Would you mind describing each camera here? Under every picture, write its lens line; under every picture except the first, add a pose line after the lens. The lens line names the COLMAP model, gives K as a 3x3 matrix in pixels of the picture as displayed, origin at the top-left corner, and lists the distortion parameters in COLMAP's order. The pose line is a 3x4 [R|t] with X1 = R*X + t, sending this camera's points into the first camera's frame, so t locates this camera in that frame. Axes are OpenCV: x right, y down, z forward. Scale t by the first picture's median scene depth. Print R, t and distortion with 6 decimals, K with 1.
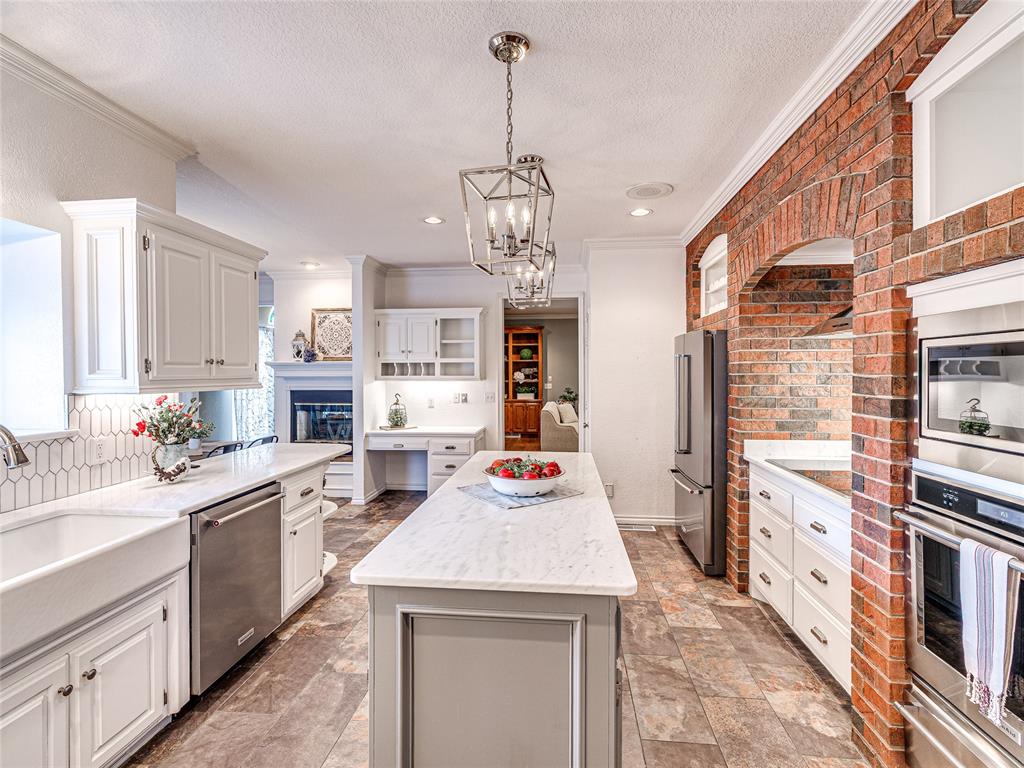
lens RADIAL K [[502.8, 0, 512.9], [0, 502.8, 372.3], [0, 0, 1]] dist [-0.000981, 0.000060]
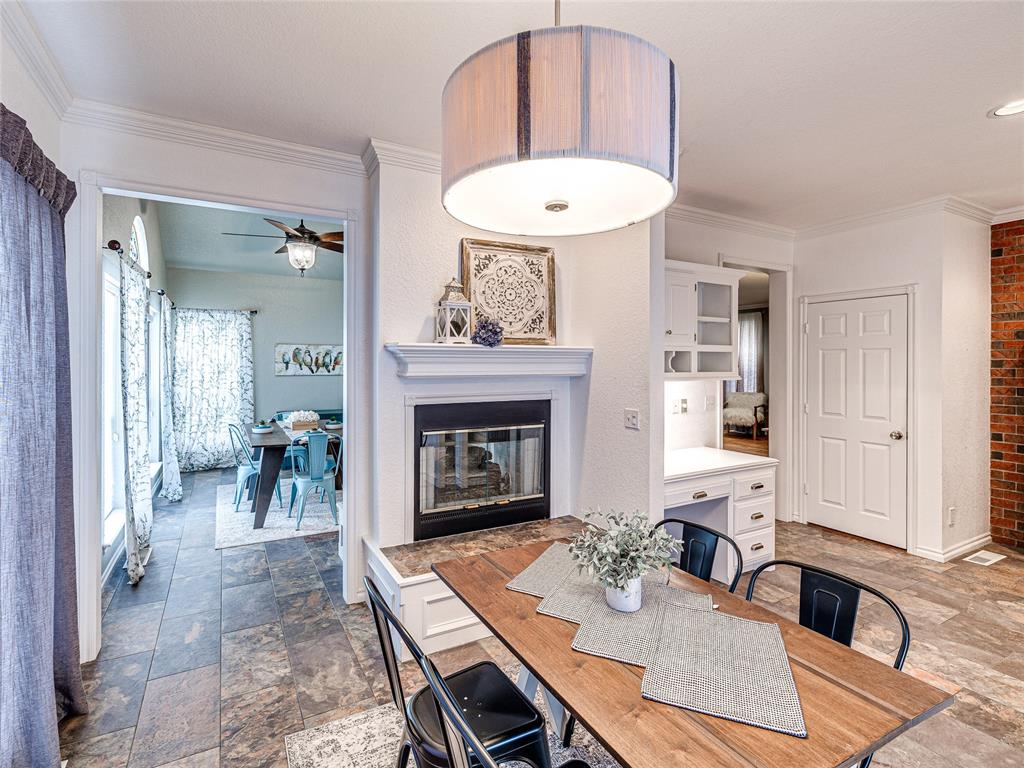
lens RADIAL K [[502.8, 0, 512.9], [0, 502.8, 372.3], [0, 0, 1]] dist [-0.000981, 0.000060]
pose [[0.816970, -0.000326, 0.576680, -0.654872], [0.002710, 0.999991, -0.003274, 0.007659], [-0.576673, 0.004237, 0.816964, 0.578127]]
